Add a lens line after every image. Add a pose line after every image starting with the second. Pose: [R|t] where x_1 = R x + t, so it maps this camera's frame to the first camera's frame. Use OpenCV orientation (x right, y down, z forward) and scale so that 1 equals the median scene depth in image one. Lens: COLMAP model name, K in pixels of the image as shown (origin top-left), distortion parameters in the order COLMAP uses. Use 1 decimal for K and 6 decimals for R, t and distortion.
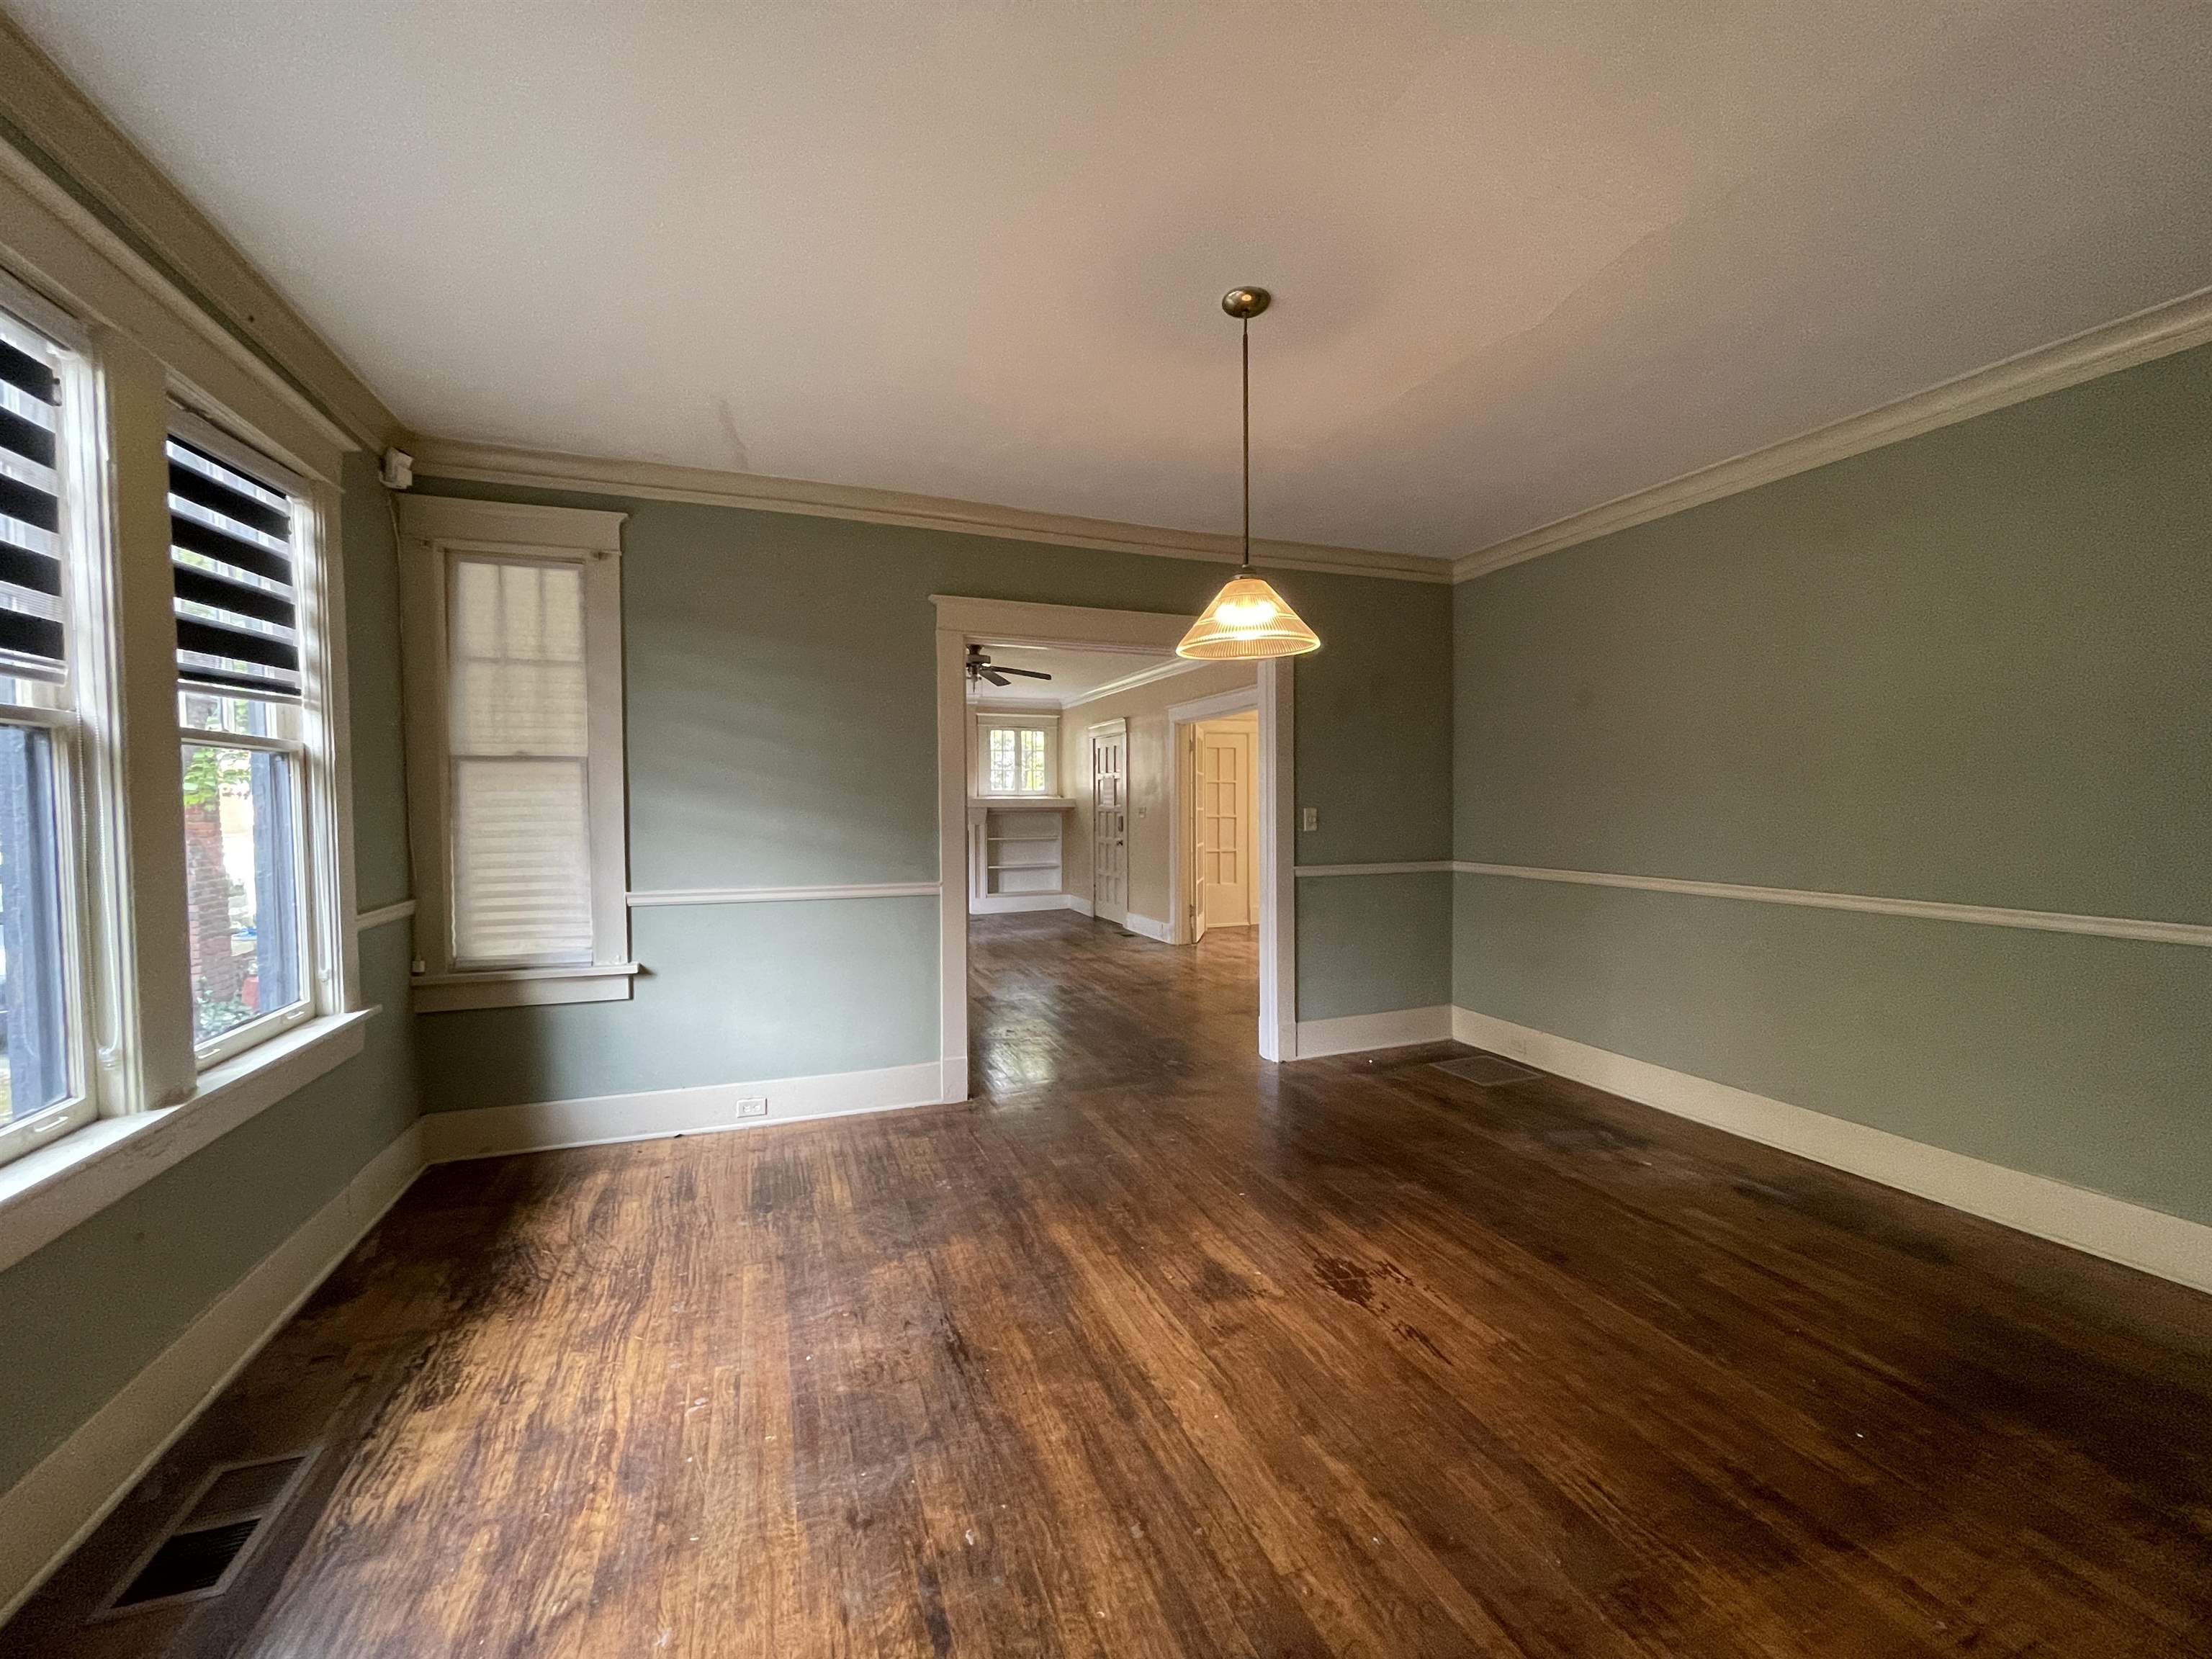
lens RADIAL K [[889.3, 0, 1099.1], [0, 889.3, 831.9], [0, 0, 1]] dist [-0.004428, -0.000111]
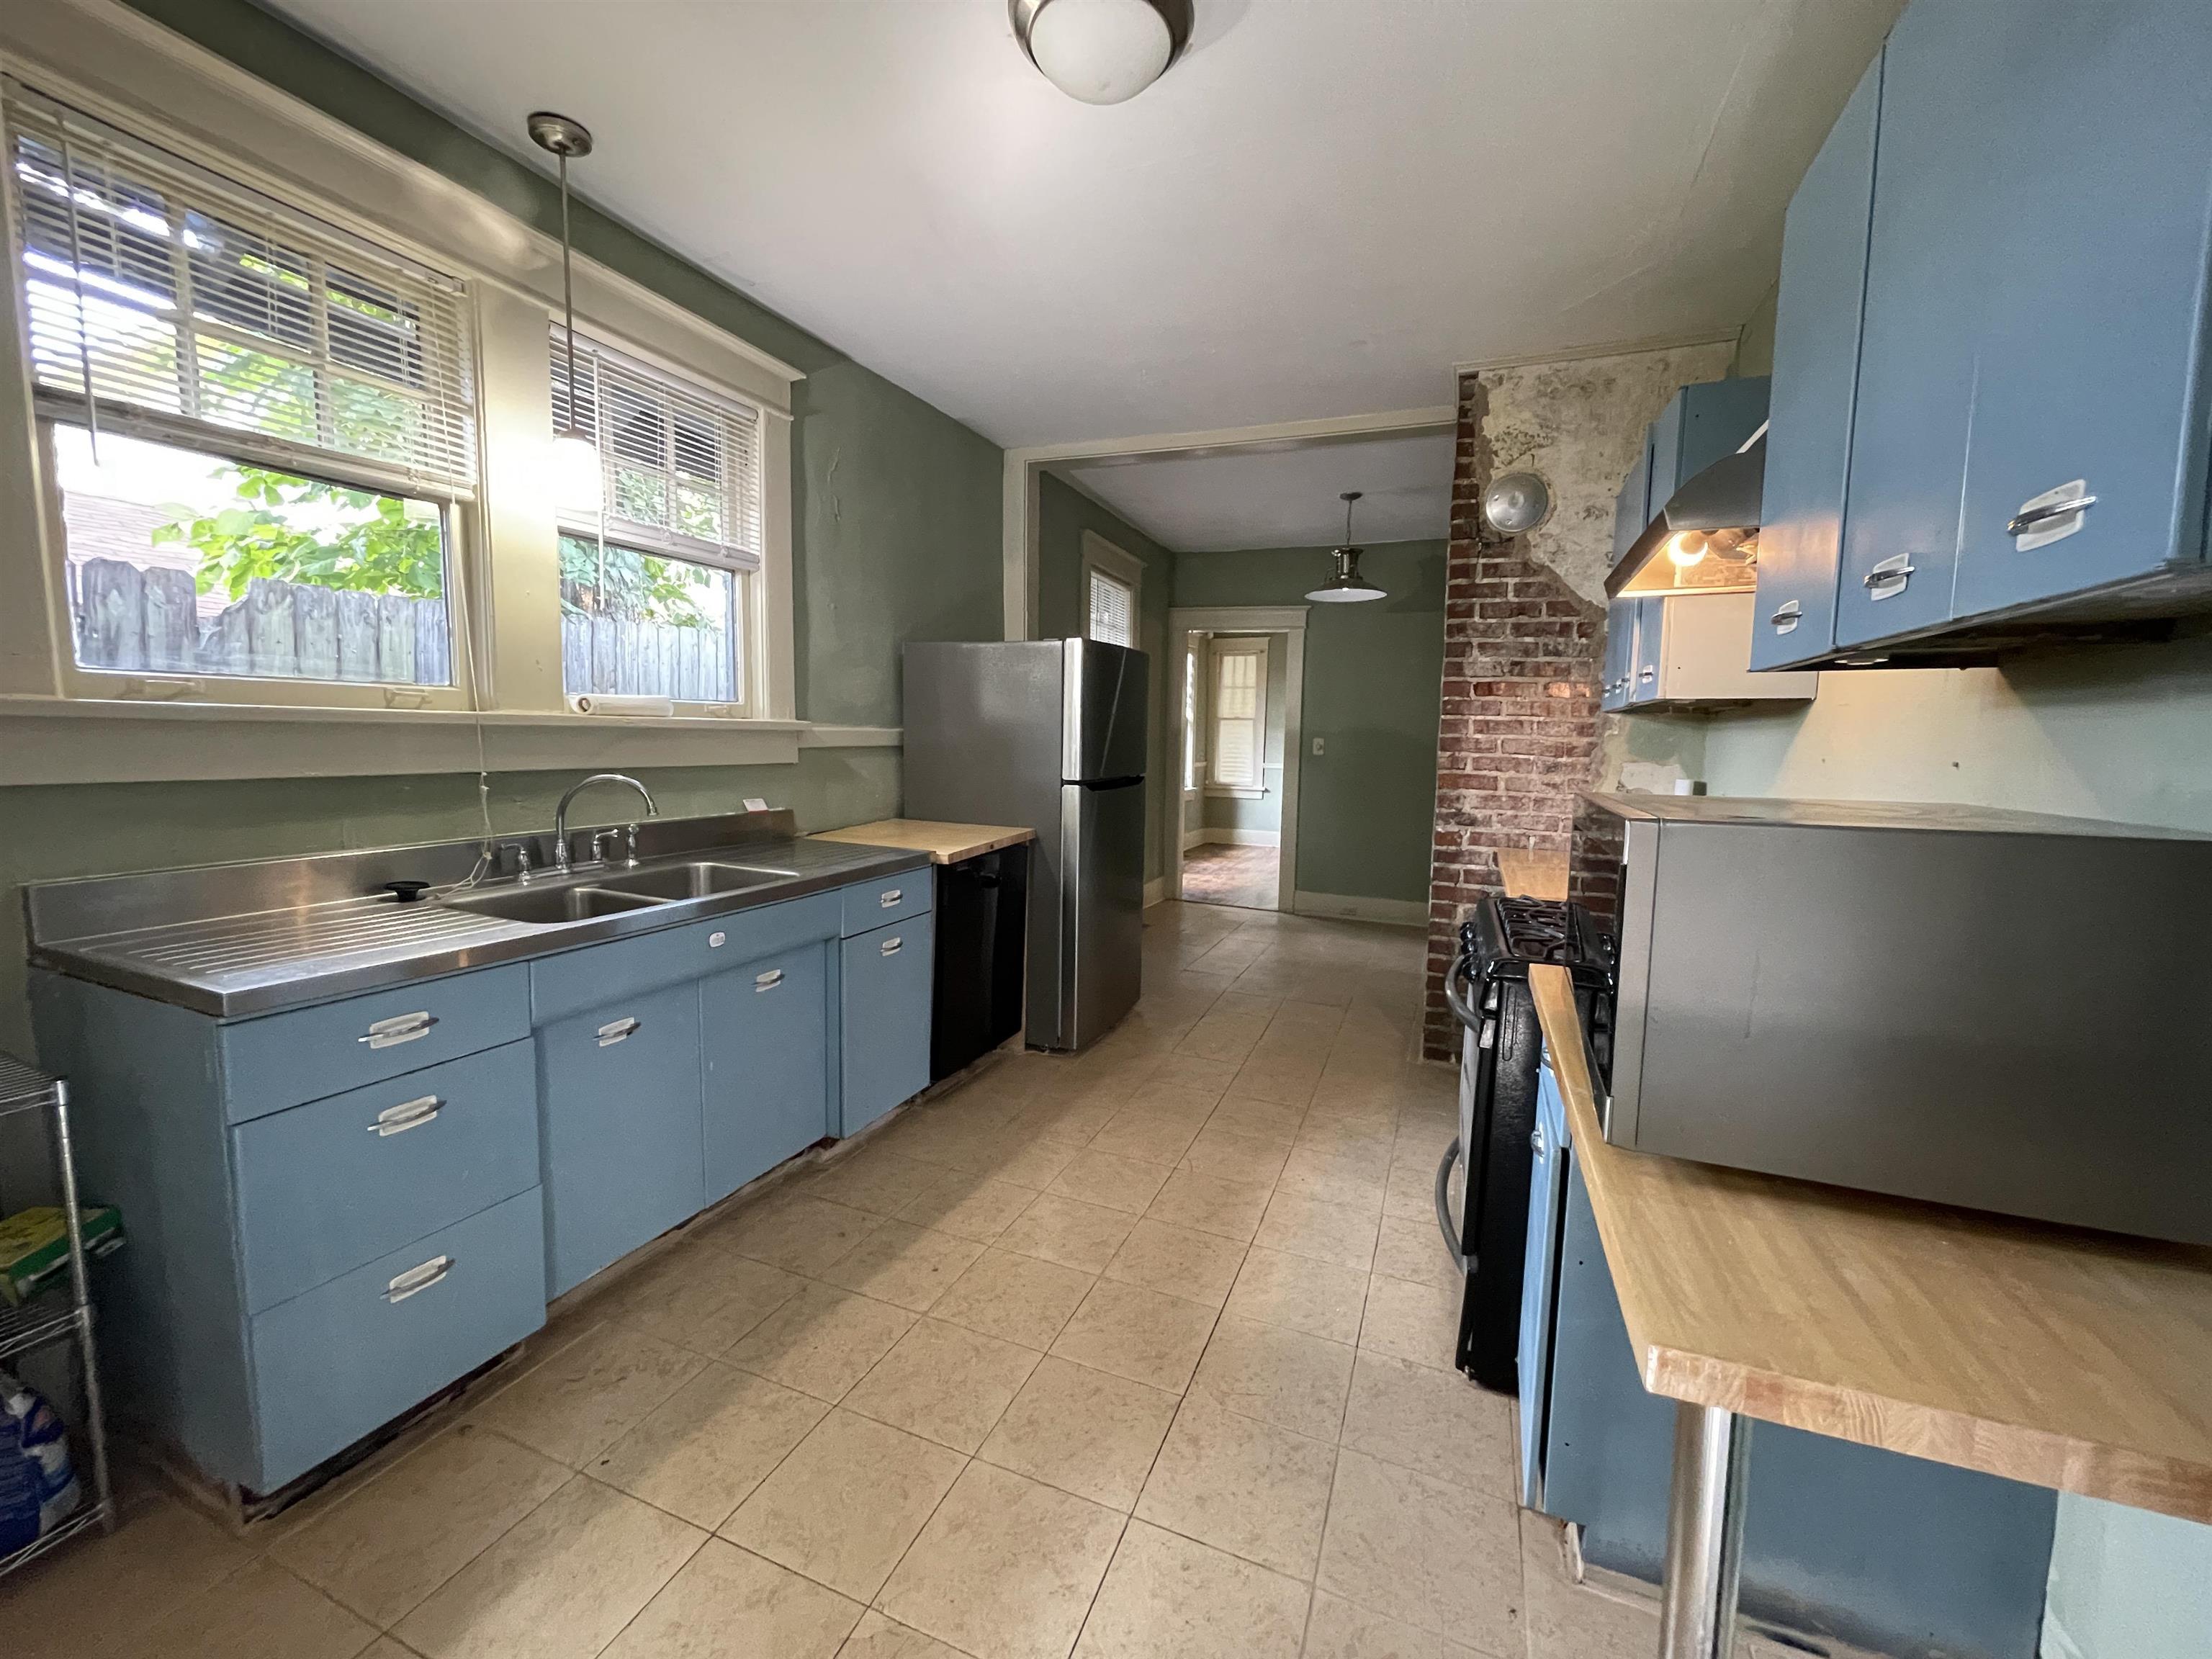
lens RADIAL K [[889.3, 0, 1114.0], [0, 889.3, 829.6], [0, 0, 1]] dist [-0.004428, -0.000111]
pose [[0.732941, 0.087665, -0.674620, 1.204765], [-0.047122, 0.995823, 0.078208, 0.083246], [0.678658, -0.025532, 0.734011, -1.636028]]
